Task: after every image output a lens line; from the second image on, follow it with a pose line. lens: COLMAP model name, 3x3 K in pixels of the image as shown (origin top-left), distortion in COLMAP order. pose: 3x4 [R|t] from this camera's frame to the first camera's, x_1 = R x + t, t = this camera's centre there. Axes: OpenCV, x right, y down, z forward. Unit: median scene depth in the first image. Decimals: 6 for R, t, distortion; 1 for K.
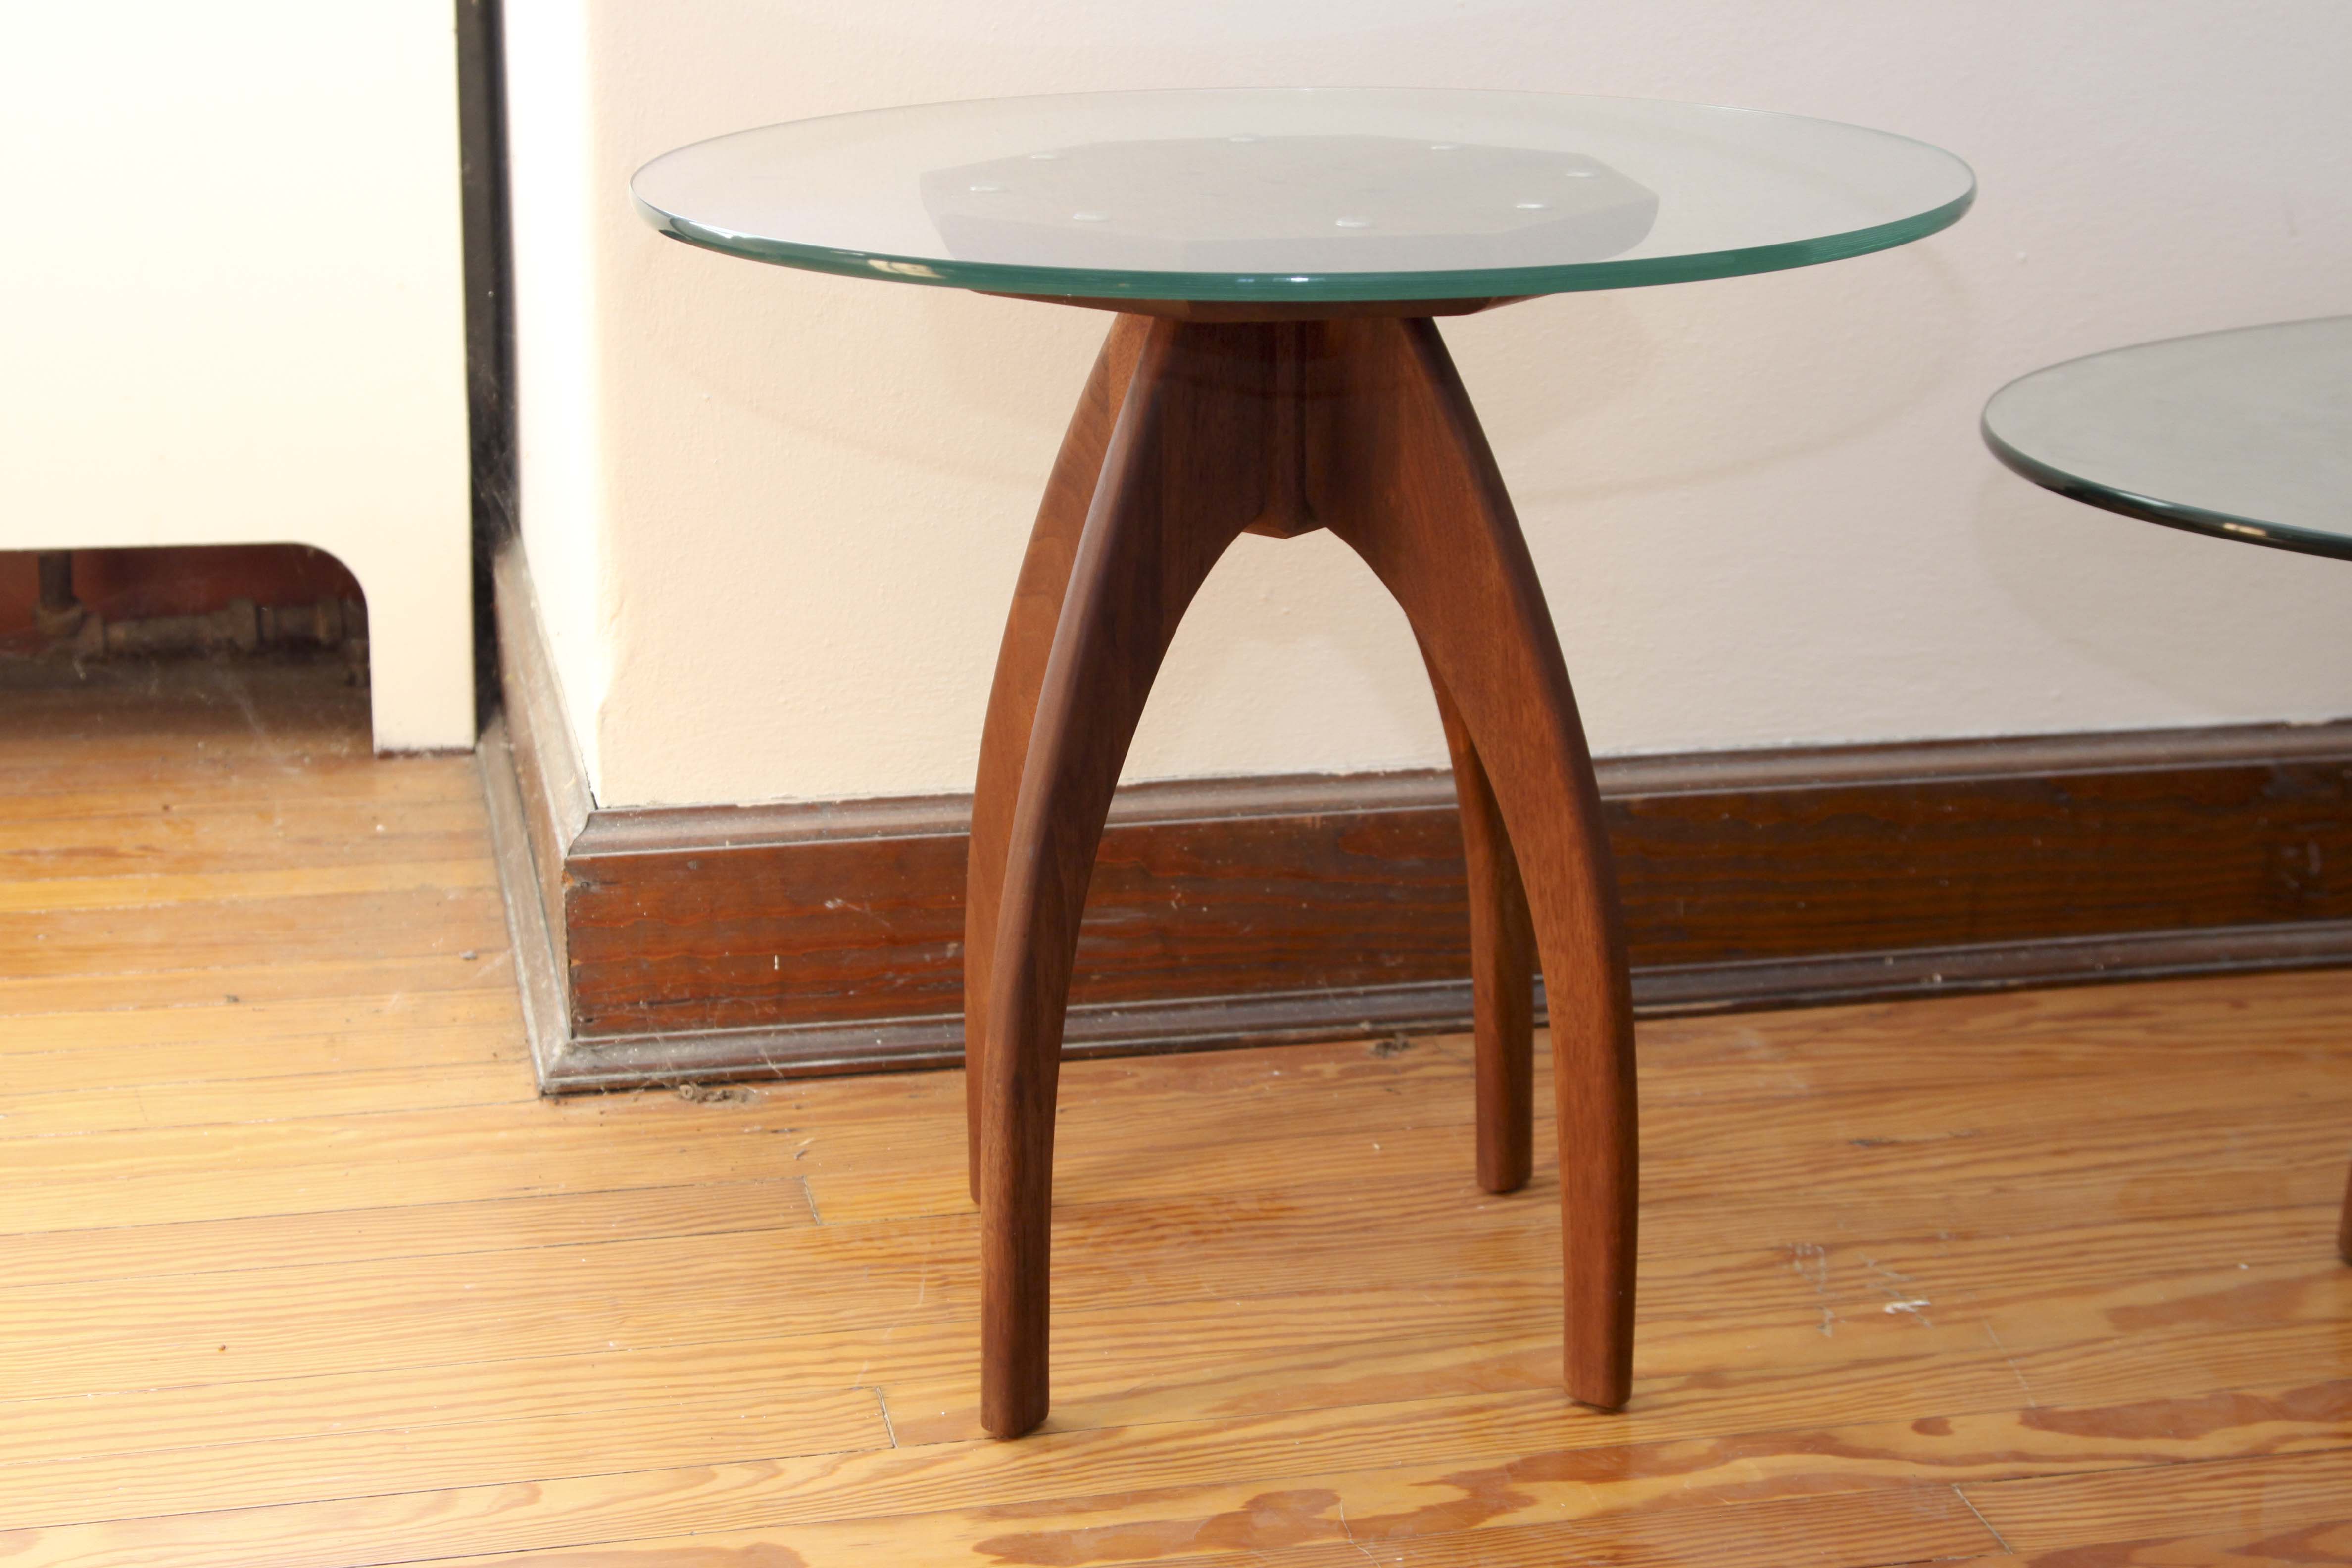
lens RADIAL K [[3955.8, 0, 1178.1], [0, 3955.8, 789.3], [0, 0, 1]] dist [0.010424, 0.000000]
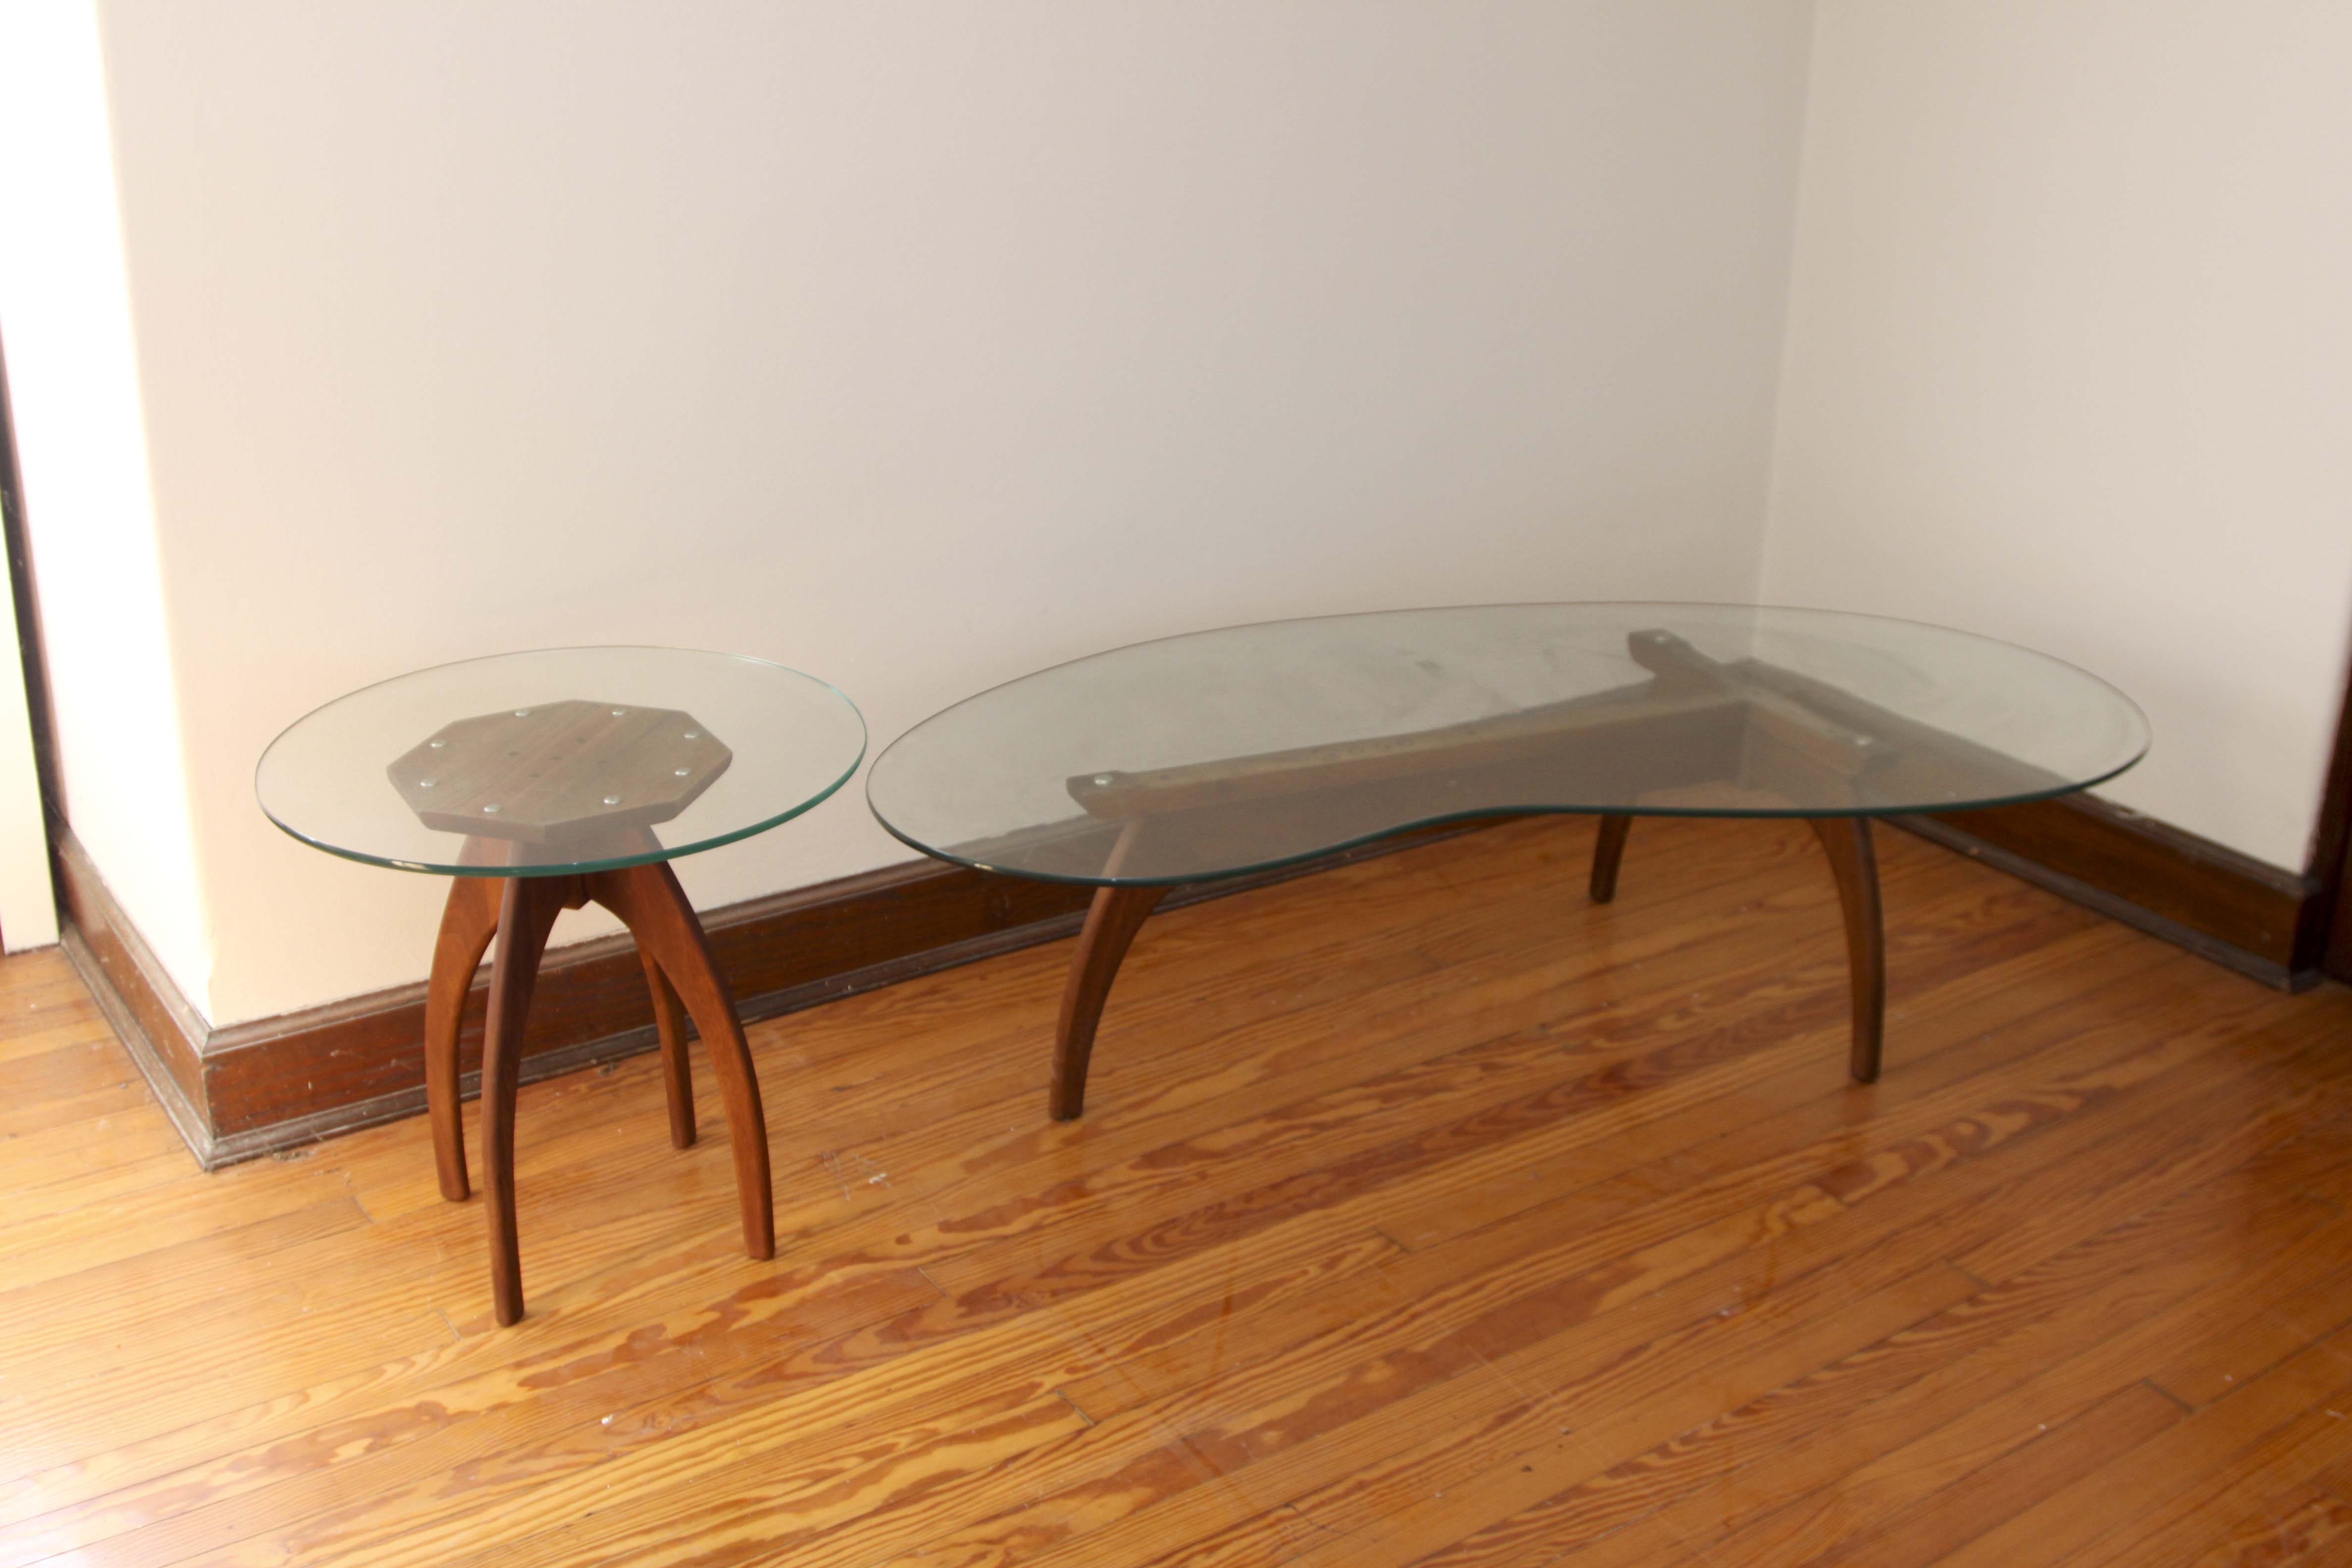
lens RADIAL K [[2524.8, 0, 1180.9], [0, 2524.8, 747.8], [0, 0, 1]] dist [-0.115096, 0.000000]
pose [[0.920267, -0.129852, 0.369116, -0.153444], [0.098895, 0.989890, 0.101672, -0.237894], [-0.378586, -0.057062, 0.923805, -0.381331]]
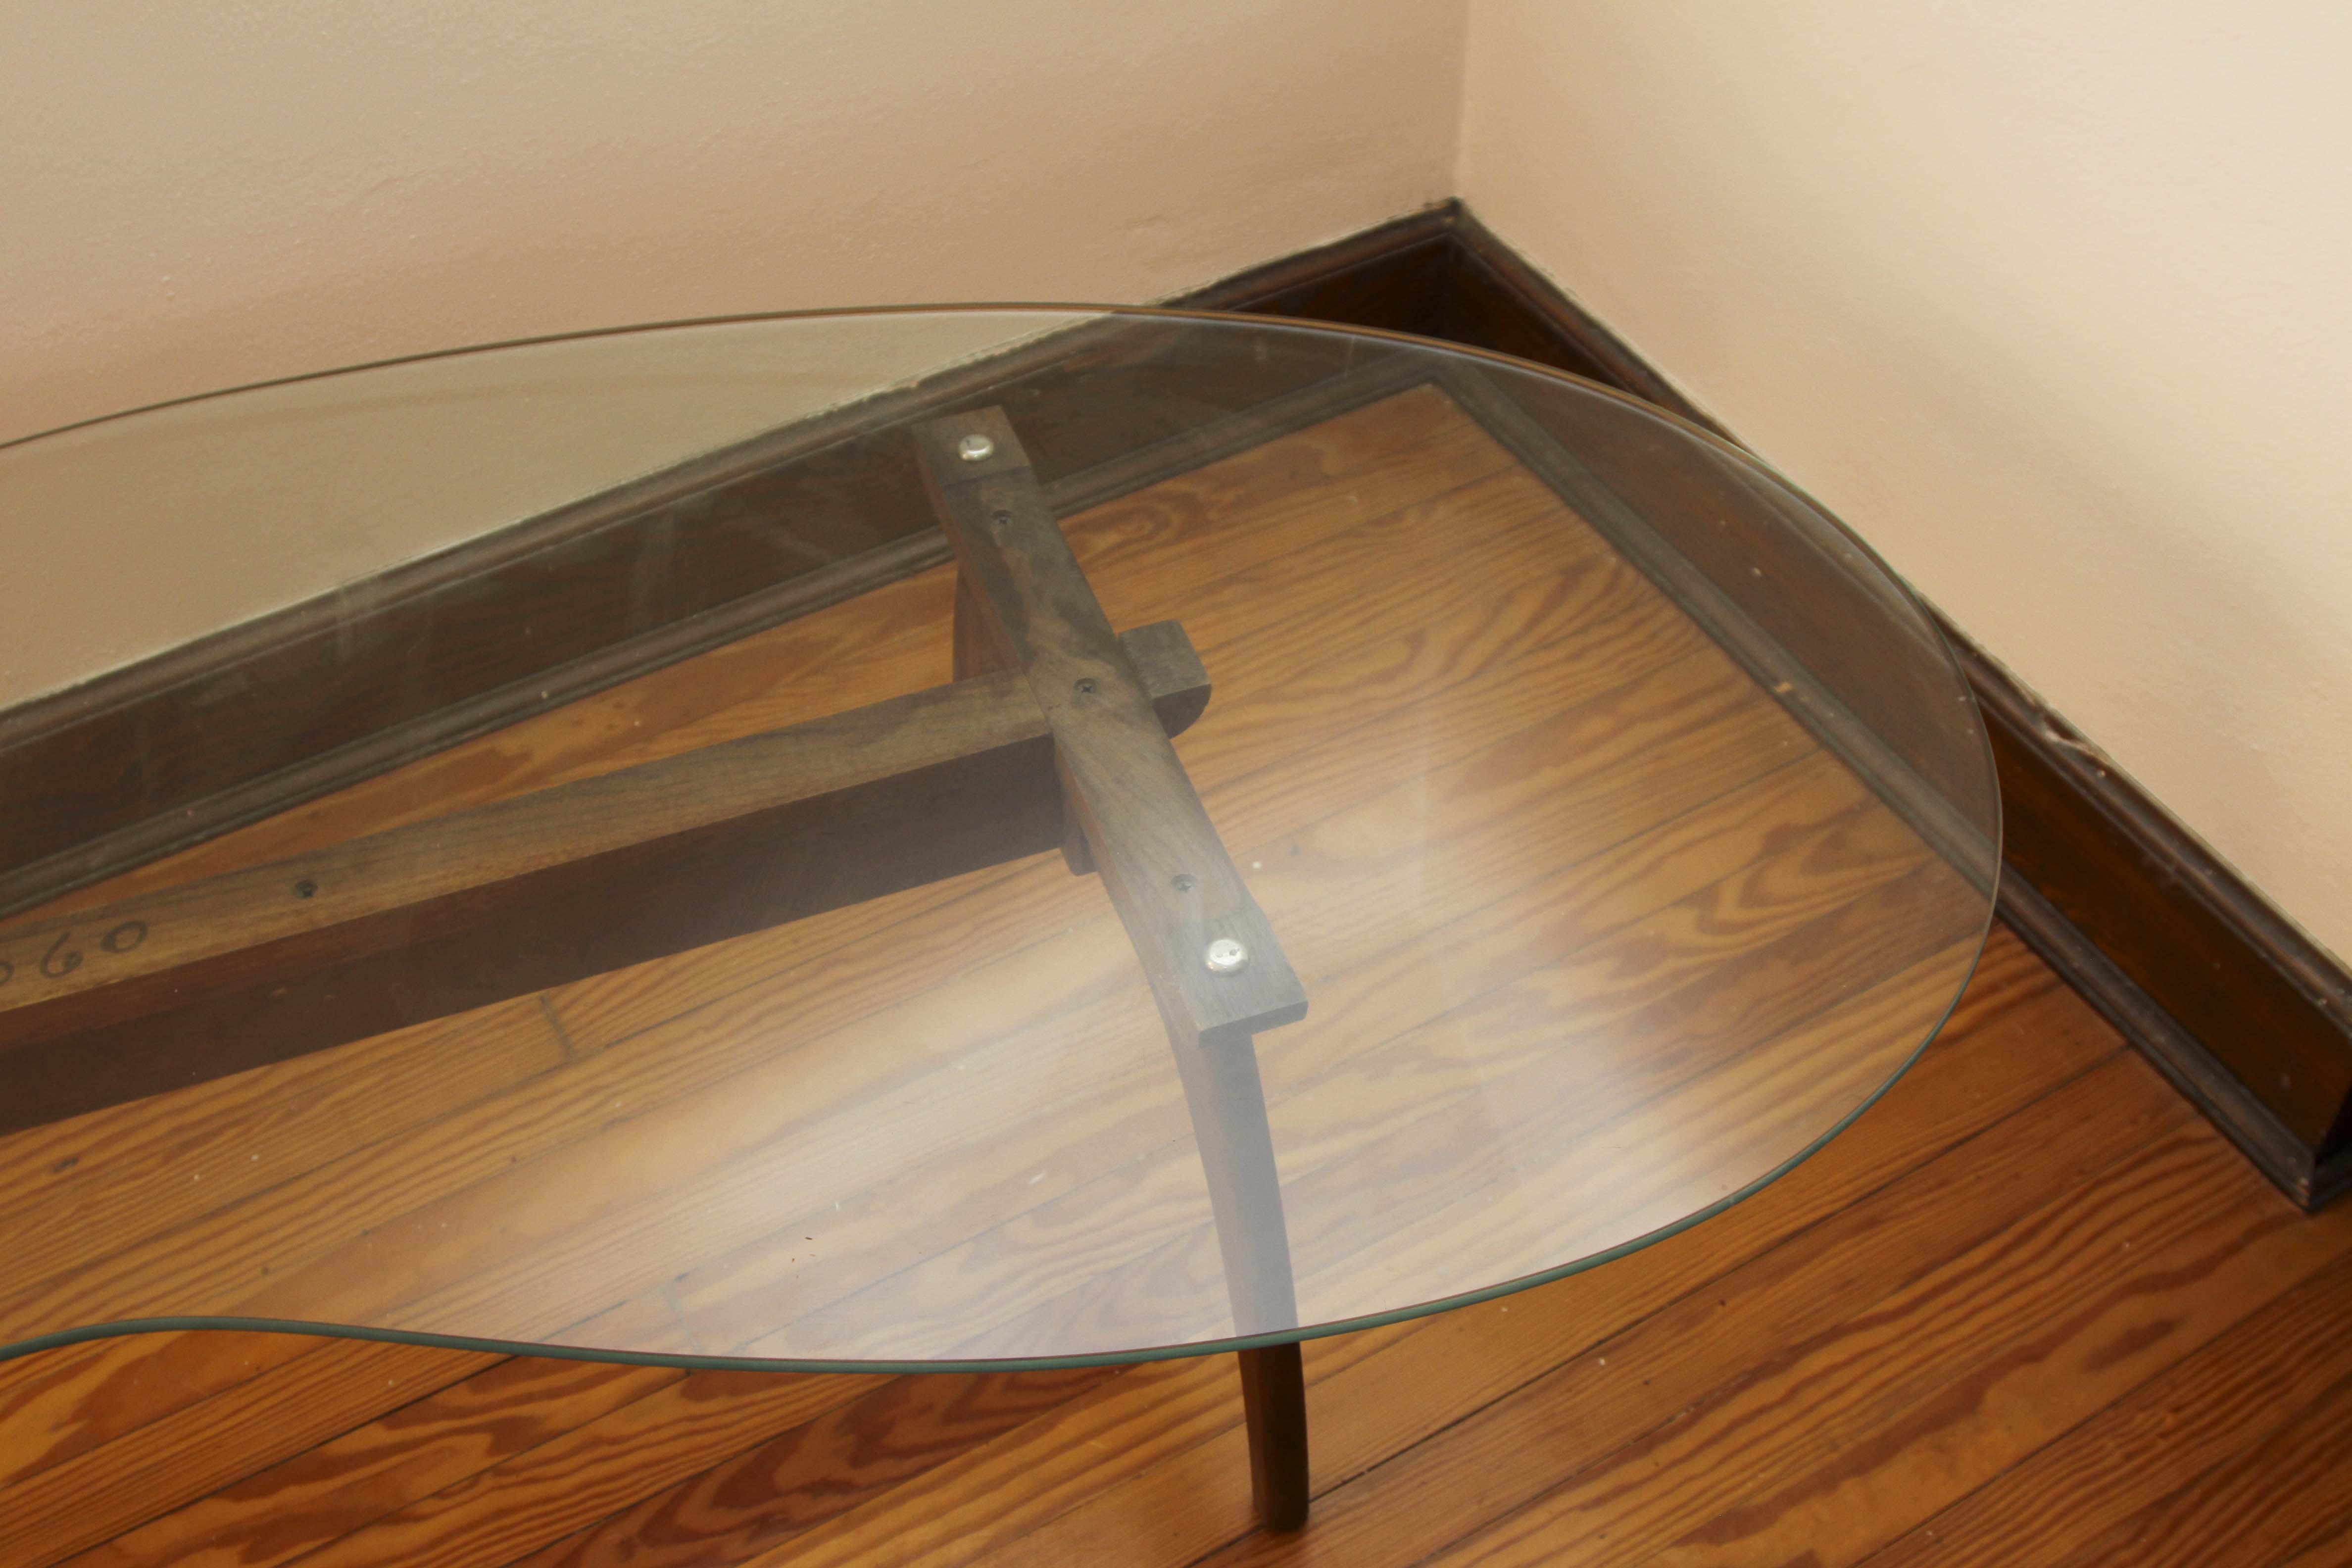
lens RADIAL K [[2524.8, 0, 1184.6], [0, 2524.8, 776.8], [0, 0, 1]] dist [-0.115096, 0.000000]
pose [[0.949244, -0.246672, 0.195162, 0.658242], [0.118066, 0.854529, 0.505807, -0.392969], [-0.291540, -0.457092, 0.840280, 0.361162]]
